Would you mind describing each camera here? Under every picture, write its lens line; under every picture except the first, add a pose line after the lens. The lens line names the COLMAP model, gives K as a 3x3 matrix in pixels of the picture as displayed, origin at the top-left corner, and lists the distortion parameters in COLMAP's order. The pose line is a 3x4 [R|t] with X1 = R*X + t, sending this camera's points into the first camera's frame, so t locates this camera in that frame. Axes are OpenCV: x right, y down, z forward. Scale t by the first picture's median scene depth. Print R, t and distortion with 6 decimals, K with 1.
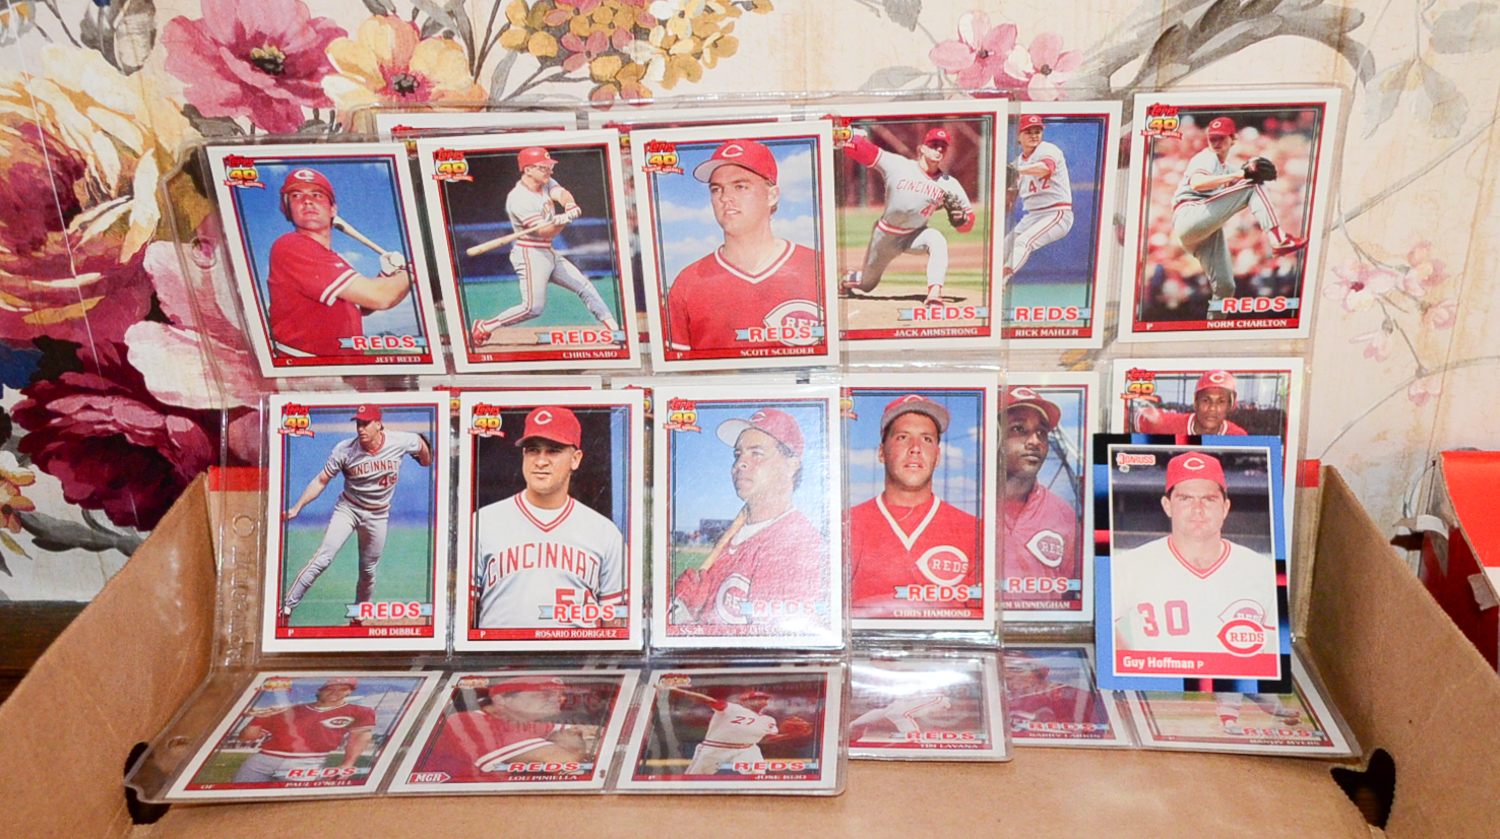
lens RADIAL K [[1593.3, 0, 761.9], [0, 1593.3, 423.1], [0, 0, 1]] dist [-0.004911, 0.000000]
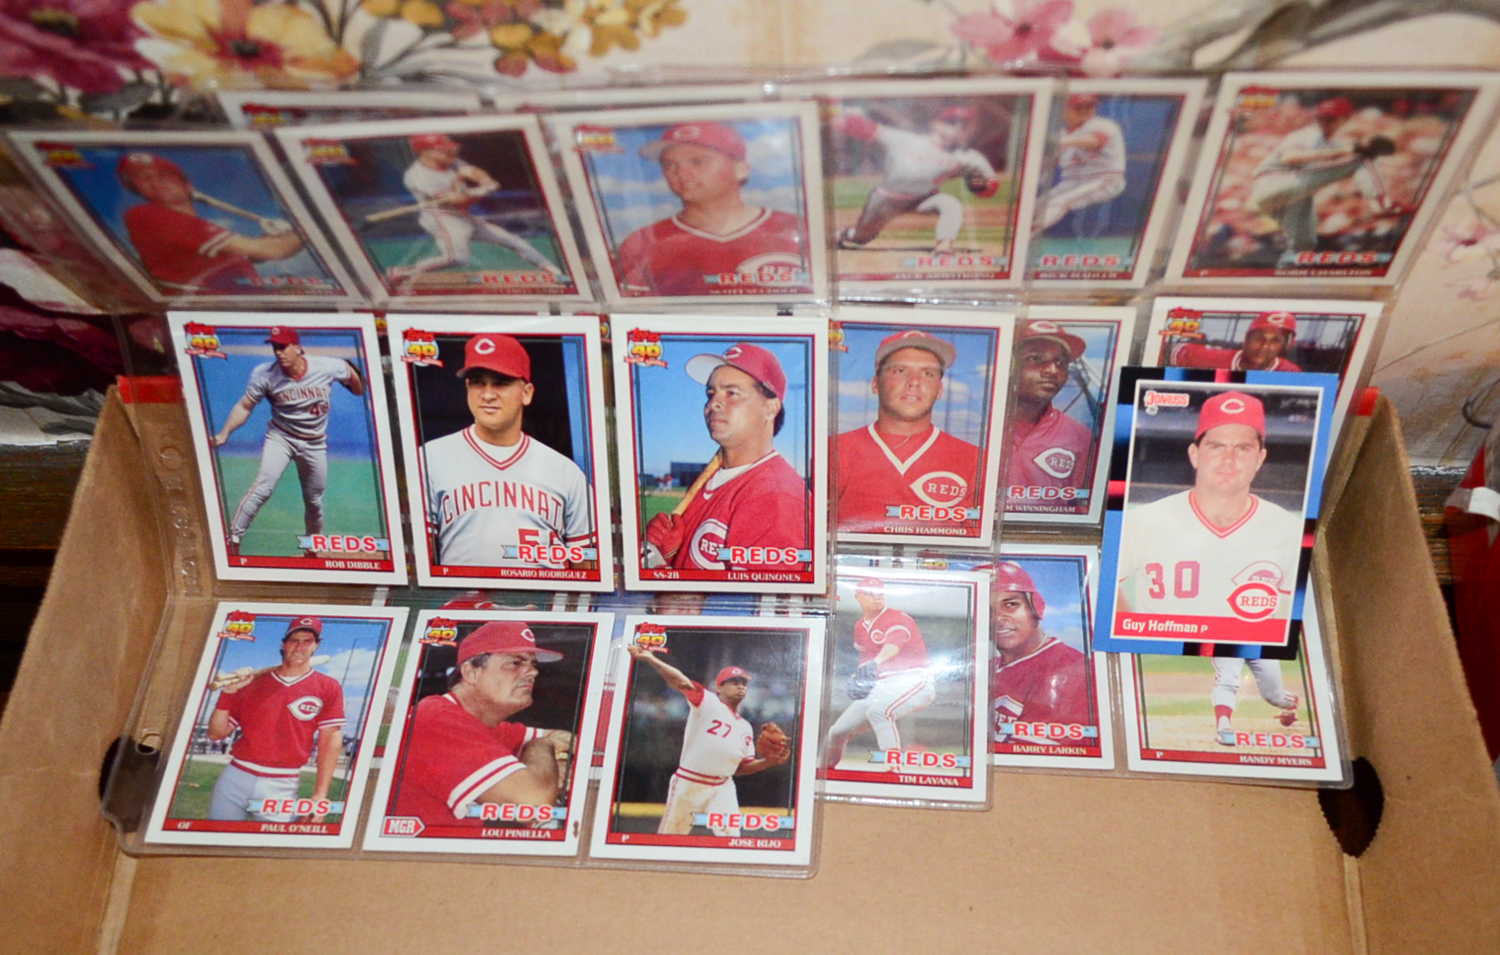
lens RADIAL K [[1539.3, 0, 758.1], [0, 1539.3, 481.7], [0, 0, 1]] dist [-0.010176, 0.000000]
pose [[0.999796, -0.003233, -0.019934, 0.028944], [0.013723, 0.832942, 0.553190, -0.425420], [0.014816, -0.553350, 0.832817, 0.281765]]
